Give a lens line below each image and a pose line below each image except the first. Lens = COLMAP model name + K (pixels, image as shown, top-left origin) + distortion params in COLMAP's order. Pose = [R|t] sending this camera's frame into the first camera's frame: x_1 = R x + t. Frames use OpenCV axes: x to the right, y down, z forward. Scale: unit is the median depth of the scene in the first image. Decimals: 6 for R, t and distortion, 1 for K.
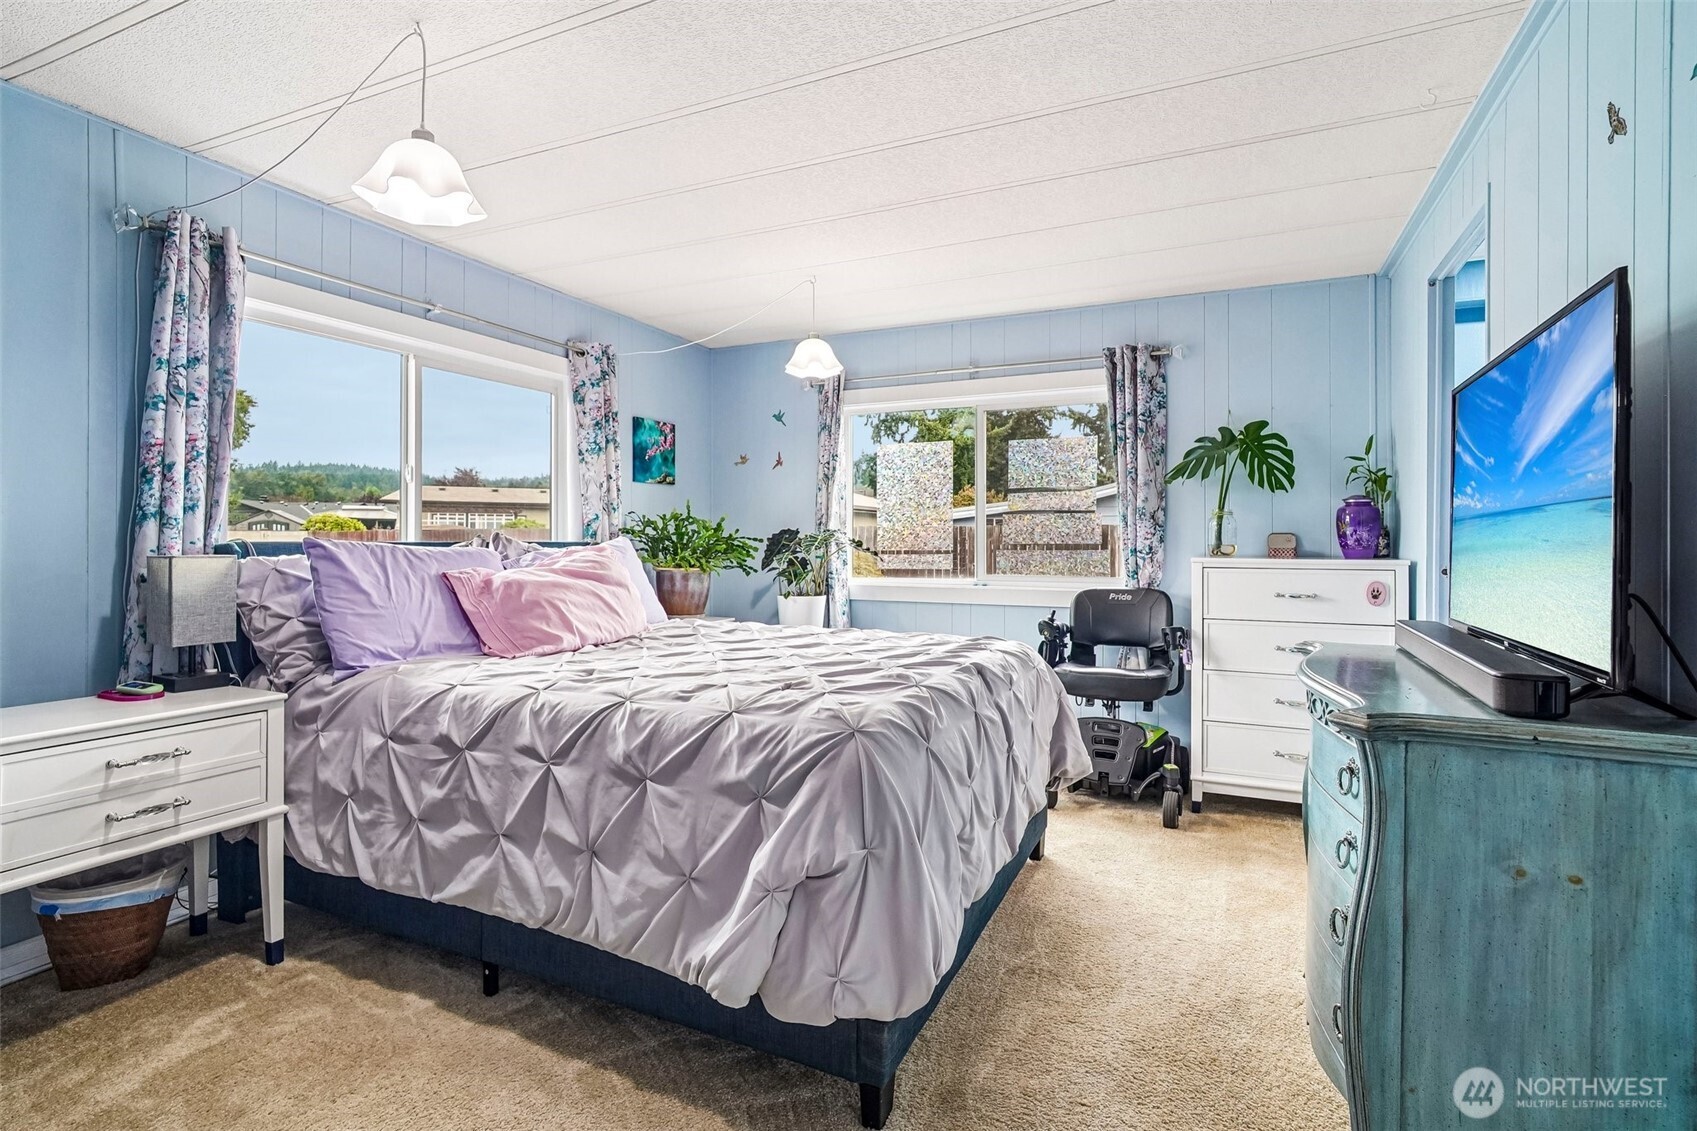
lens RADIAL K [[819.5, 0, 851.1], [0, 819.5, 552.1], [0, 0, 1]] dist [-0.010774, 0.004451]
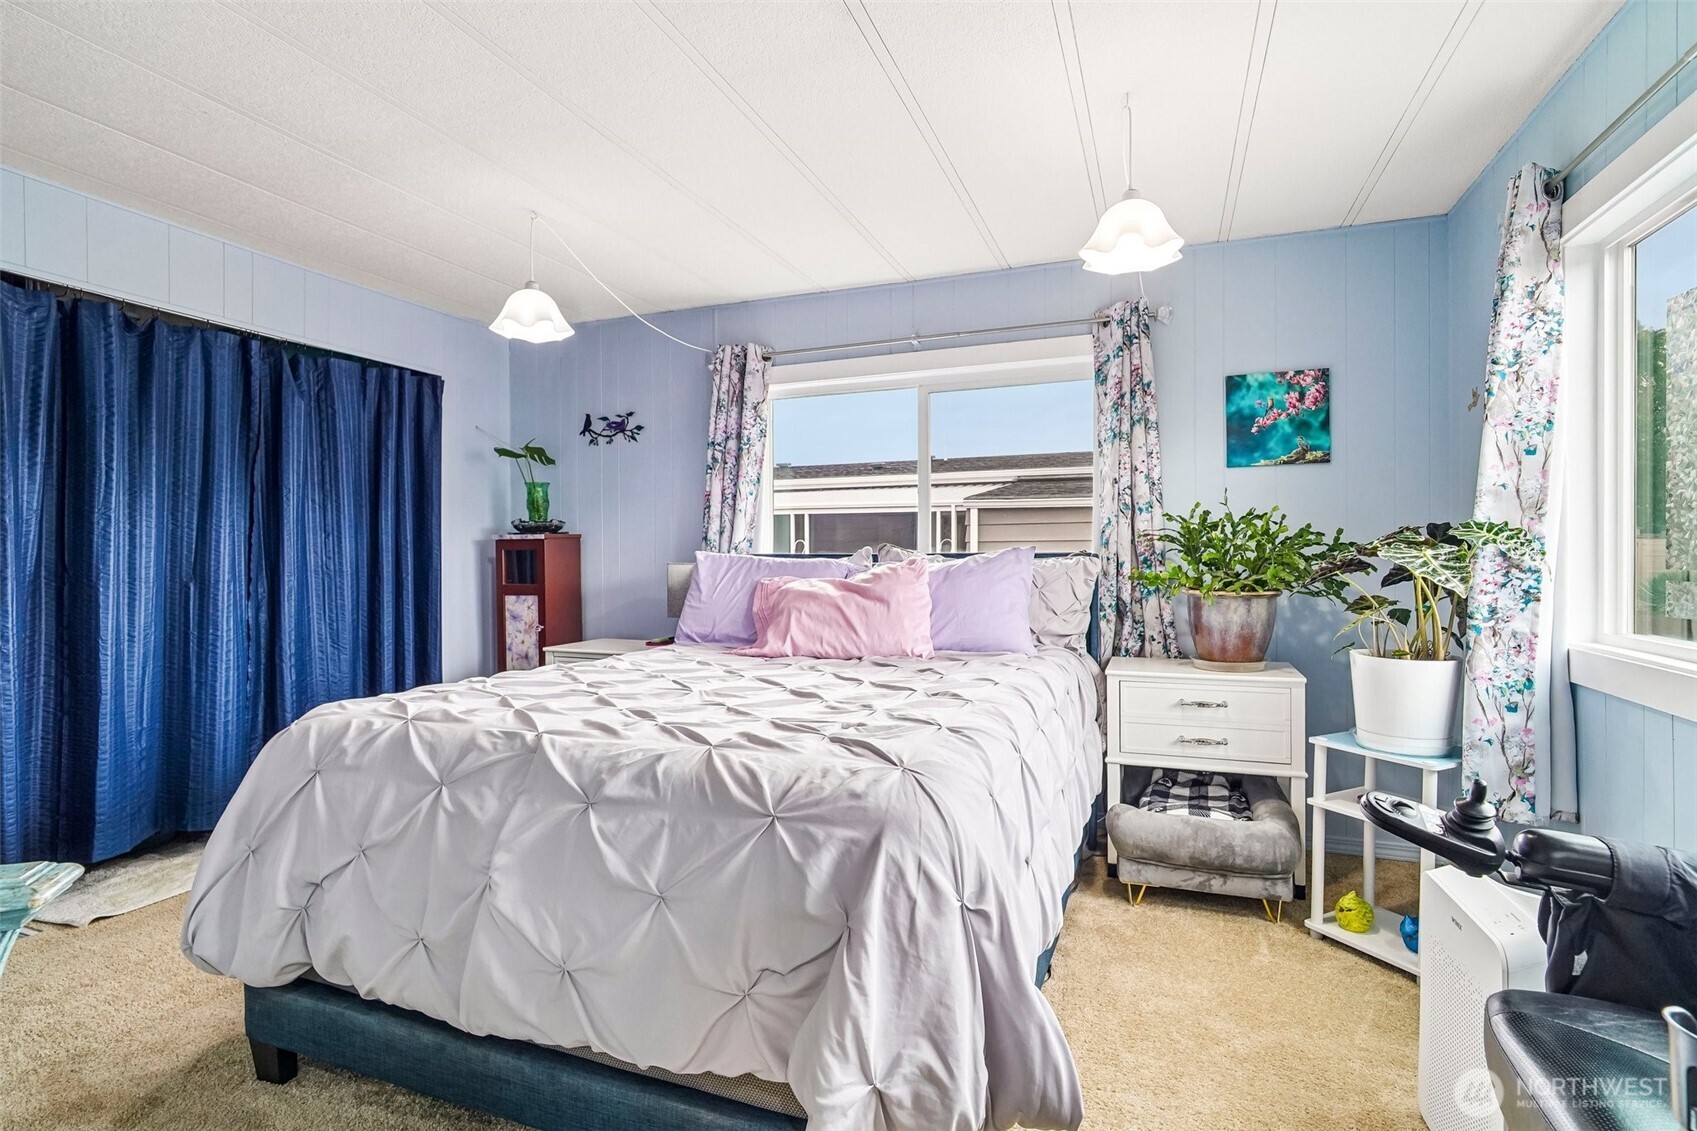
lens RADIAL K [[819.5, 0, 846.7], [0, 819.5, 560.2], [0, 0, 1]] dist [-0.010774, 0.004451]
pose [[0.060859, -0.009607, -0.998100, 0.433551], [-0.011047, 0.999886, -0.010298, 0.005671], [0.998085, 0.011653, 0.060746, 0.643282]]
